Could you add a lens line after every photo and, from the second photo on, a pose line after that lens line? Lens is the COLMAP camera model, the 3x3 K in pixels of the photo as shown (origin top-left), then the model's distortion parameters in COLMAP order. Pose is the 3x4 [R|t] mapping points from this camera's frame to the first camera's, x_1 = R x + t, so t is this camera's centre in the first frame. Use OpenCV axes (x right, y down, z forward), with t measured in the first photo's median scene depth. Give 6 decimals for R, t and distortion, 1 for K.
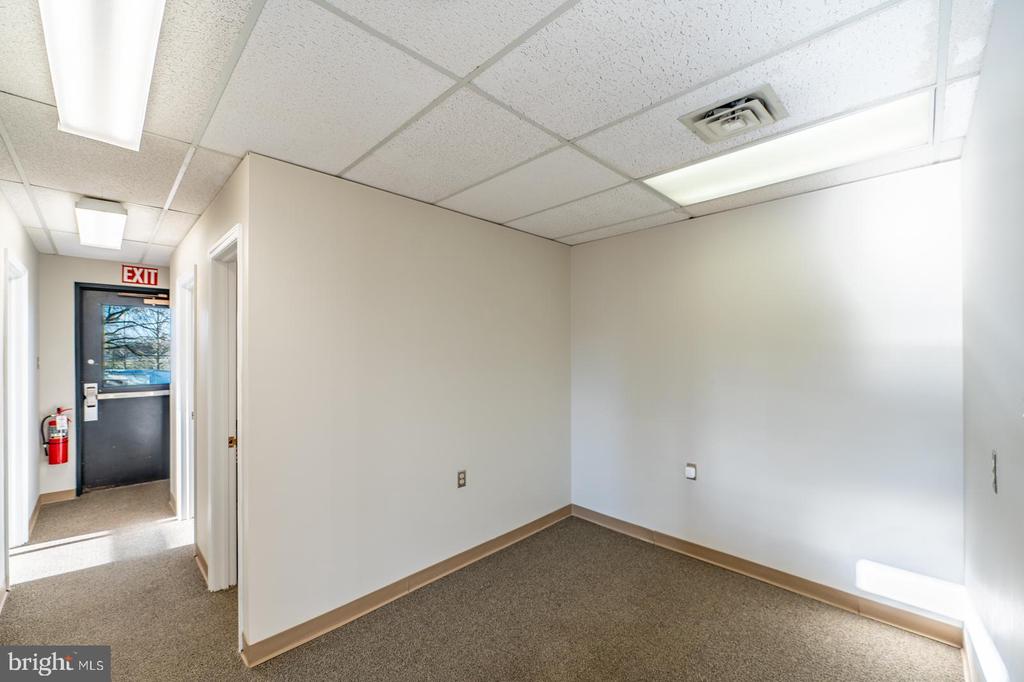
lens RADIAL K [[418.6, 0, 519.2], [0, 418.6, 349.5], [0, 0, 1]] dist [-0.000809, -0.000584]
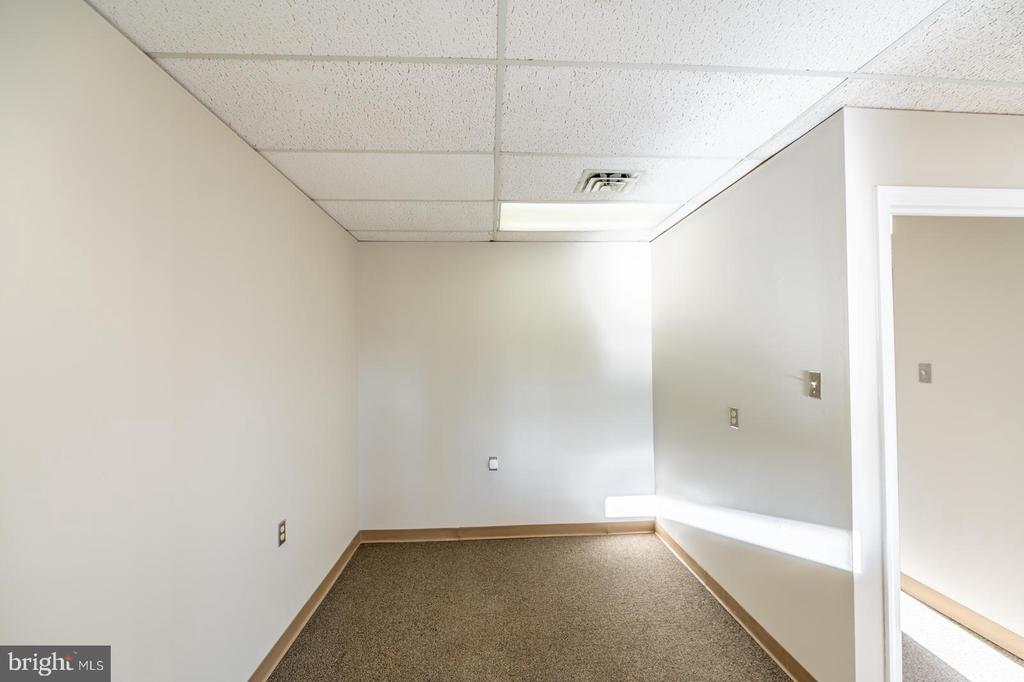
lens RADIAL K [[418.6, 0, 519.2], [0, 418.6, 349.5], [0, 0, 1]] dist [-0.000809, -0.000584]
pose [[0.666544, 0.007112, 0.745432, -0.438608], [0.007510, 0.999840, -0.016254, 0.001884], [-0.745428, 0.016432, 0.666384, 0.208571]]
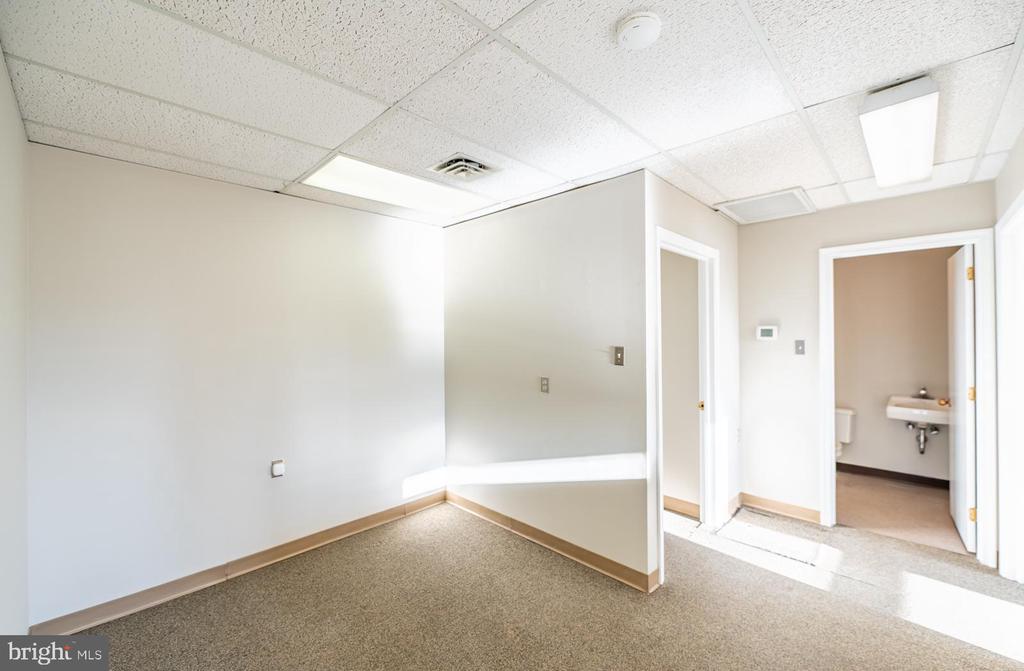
lens RADIAL K [[418.0, 0, 522.3], [0, 418.0, 332.3], [0, 0, 1]] dist [0.000267, -0.000221]
pose [[-0.011510, 0.003525, 0.999928, -0.573336], [0.004215, 0.999985, -0.003476, -0.000476], [-0.999925, 0.004175, -0.011525, 0.532600]]
